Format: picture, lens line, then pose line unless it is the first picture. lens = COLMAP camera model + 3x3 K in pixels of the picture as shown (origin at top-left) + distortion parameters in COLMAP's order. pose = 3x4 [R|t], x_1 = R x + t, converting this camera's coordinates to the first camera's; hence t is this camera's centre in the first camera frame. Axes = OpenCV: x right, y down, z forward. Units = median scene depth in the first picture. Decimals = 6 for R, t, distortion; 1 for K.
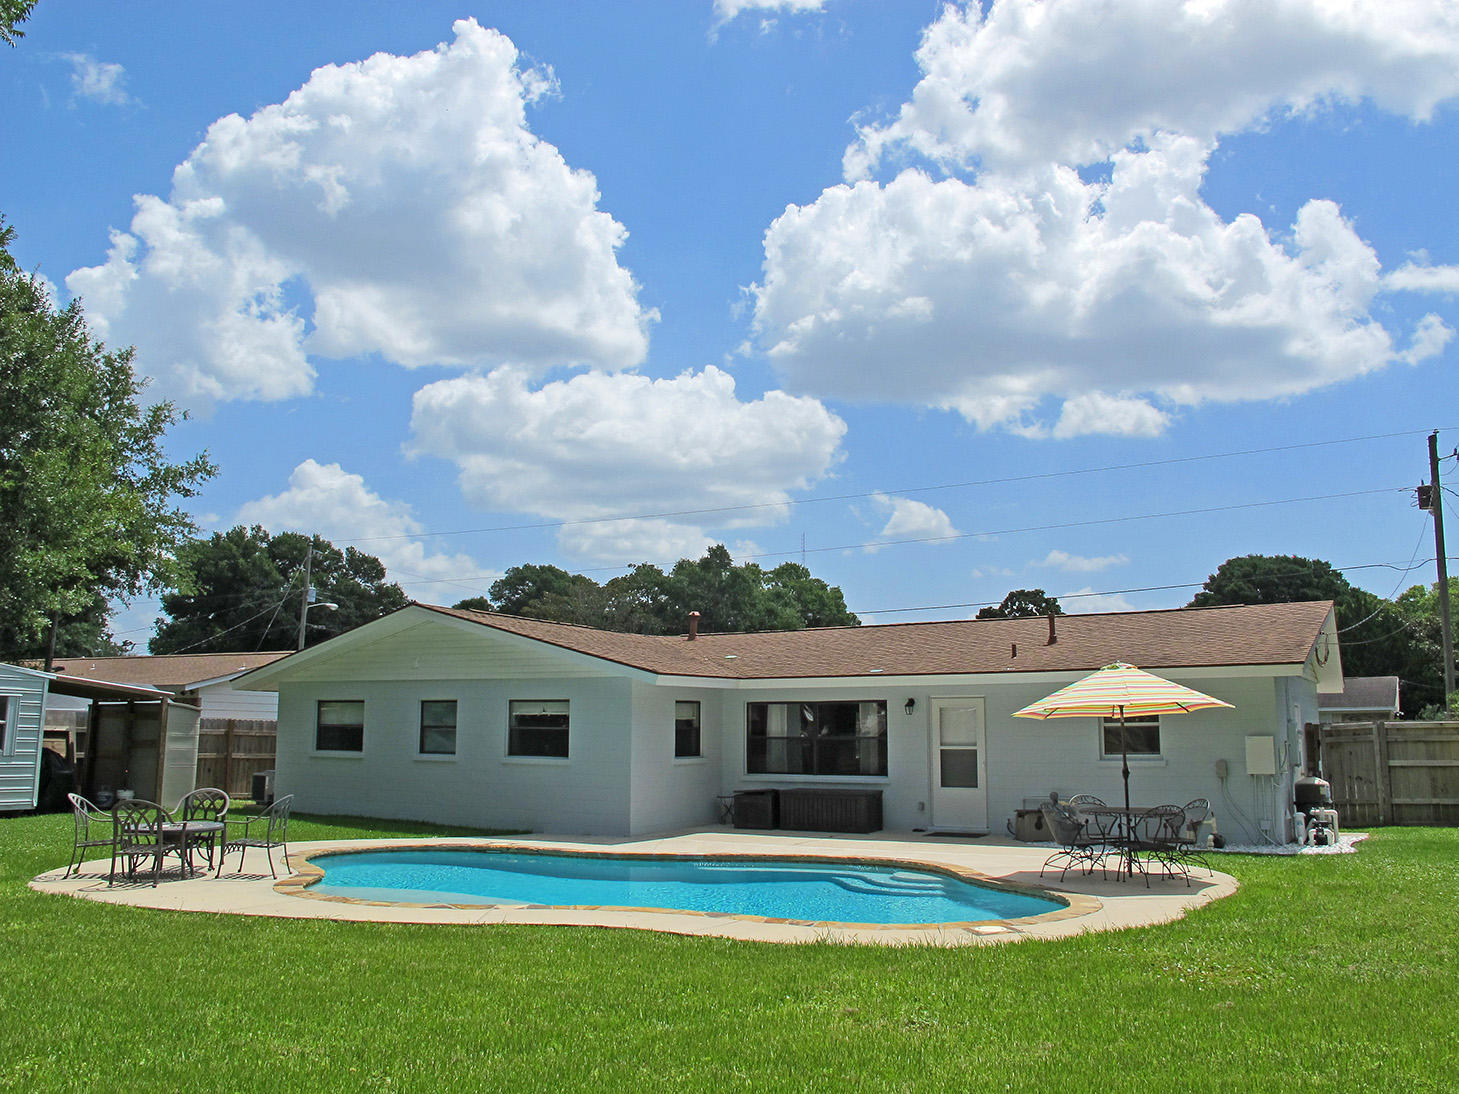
lens RADIAL K [[1227.5, 0, 725.2], [0, 1227.5, 503.9], [0, 0, 1]] dist [-0.147565, 0.112734]
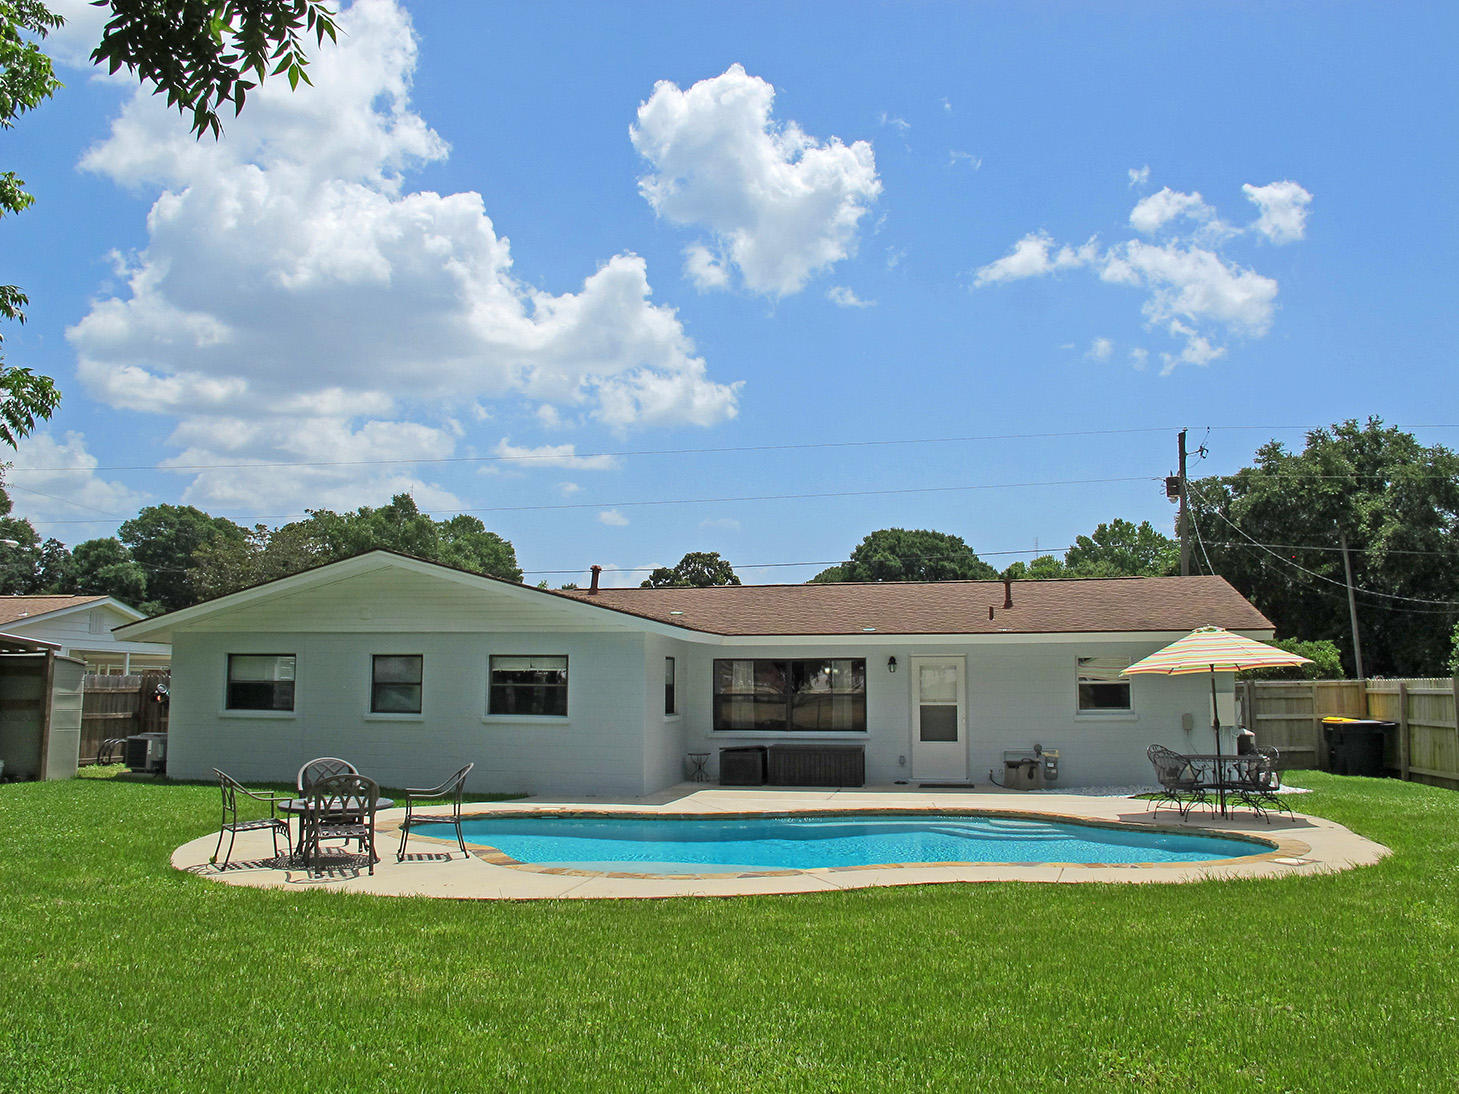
lens RADIAL K [[1227.5, 0, 725.2], [0, 1227.5, 503.9], [0, 0, 1]] dist [-0.147565, 0.112734]
pose [[0.947139, 0.046966, 0.317366, -0.305550], [-0.058002, 0.997993, 0.025410, 0.011048], [-0.315536, -0.042475, 0.947963, 0.061296]]
